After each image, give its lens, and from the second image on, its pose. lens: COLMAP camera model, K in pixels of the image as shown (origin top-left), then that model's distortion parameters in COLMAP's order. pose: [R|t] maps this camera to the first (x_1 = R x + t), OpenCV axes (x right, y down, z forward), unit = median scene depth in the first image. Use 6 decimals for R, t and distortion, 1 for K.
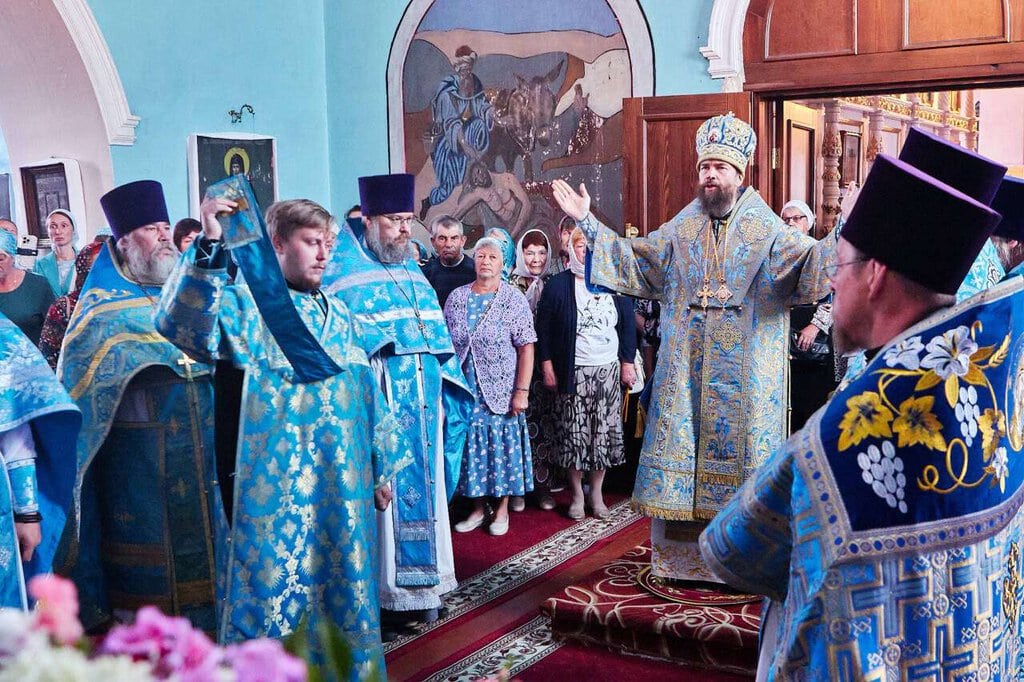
lens RADIAL K [[1158.8, 0, 512.0], [0, 1158.8, 341.0], [0, 0, 1]] dist [-0.082449, 0.015264]
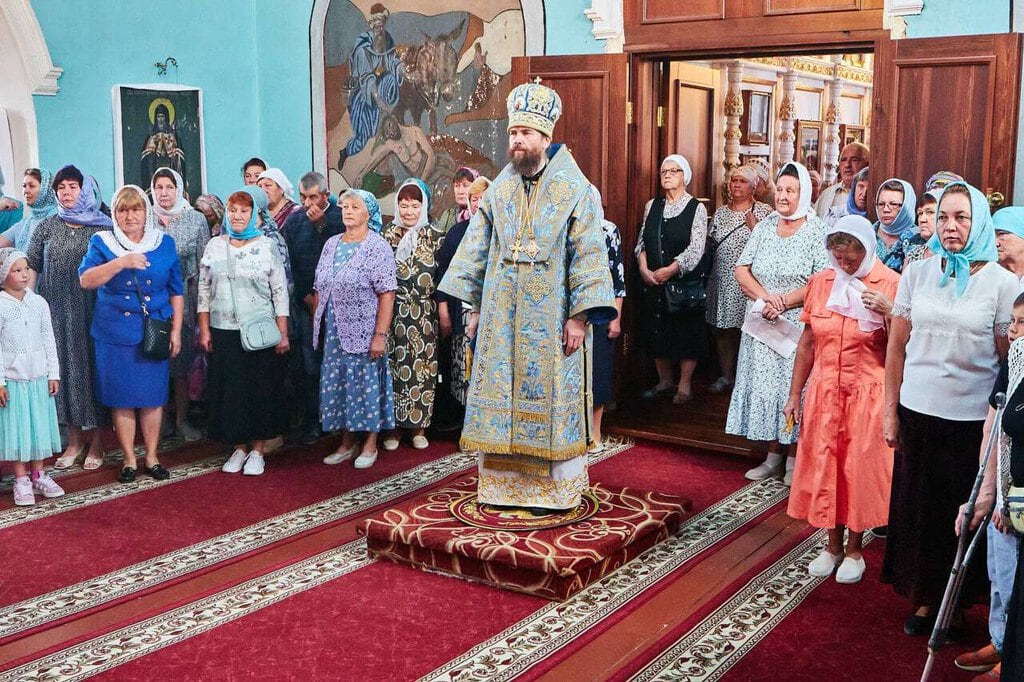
lens RADIAL K [[1158.8, 0, 512.0], [0, 1158.8, 341.0], [0, 0, 1]] dist [-0.082449, 0.015264]
pose [[0.999340, 0.023676, -0.027535, 0.122476], [-0.022415, 0.998724, 0.045257, -0.000033], [0.028571, -0.044610, 0.998596, -0.055138]]
